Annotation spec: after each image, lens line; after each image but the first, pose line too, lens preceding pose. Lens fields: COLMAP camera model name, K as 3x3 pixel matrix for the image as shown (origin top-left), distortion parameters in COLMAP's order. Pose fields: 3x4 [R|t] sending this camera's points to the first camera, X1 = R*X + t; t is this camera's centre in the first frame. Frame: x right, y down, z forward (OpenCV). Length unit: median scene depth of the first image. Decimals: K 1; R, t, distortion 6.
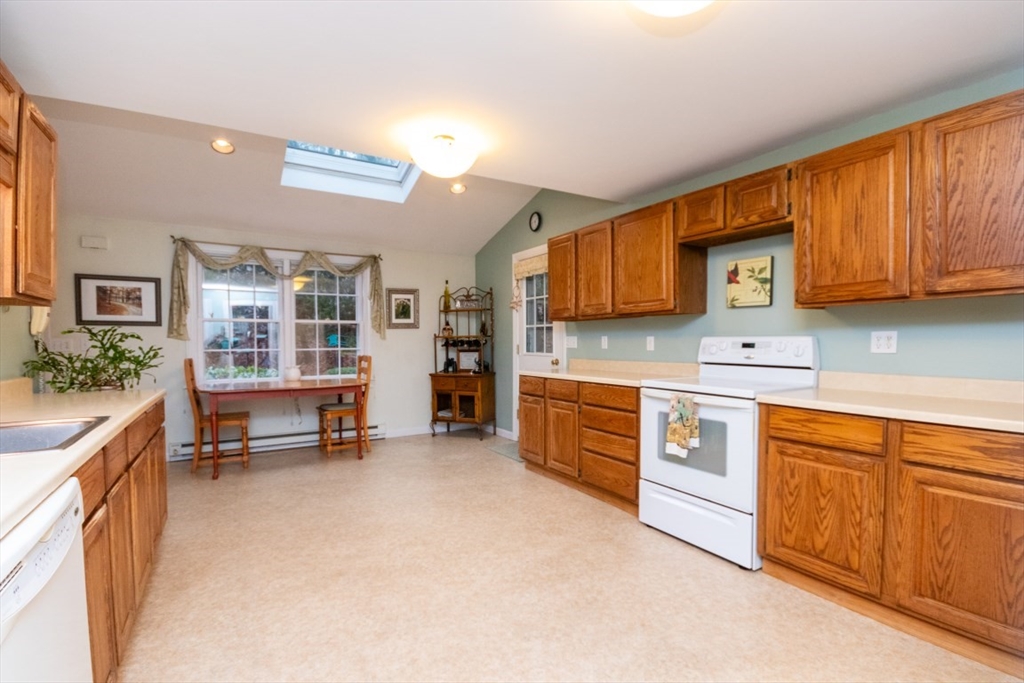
lens RADIAL K [[480.2, 0, 514.4], [0, 480.2, 351.7], [0, 0, 1]] dist [-0.003533, -0.010308]
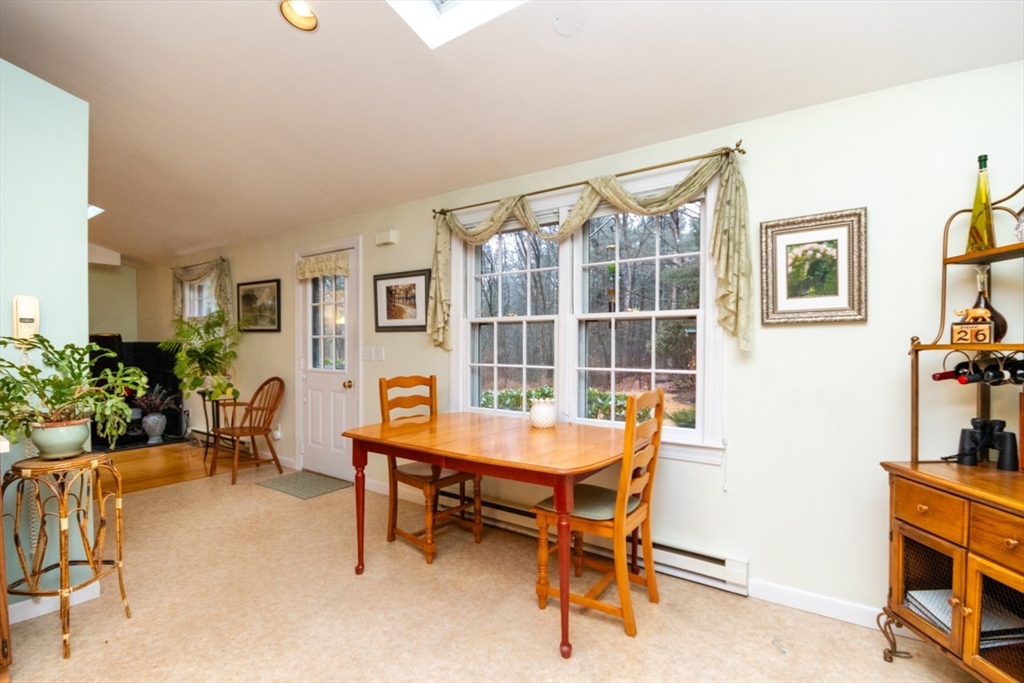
lens RADIAL K [[480.2, 0, 514.4], [0, 480.2, 351.7], [0, 0, 1]] dist [-0.003533, -0.010308]
pose [[0.392386, 0.014797, -0.919681, 0.021255], [-0.028322, 0.999591, 0.003999, -0.027906], [0.919364, 0.024478, 0.392645, 0.829174]]
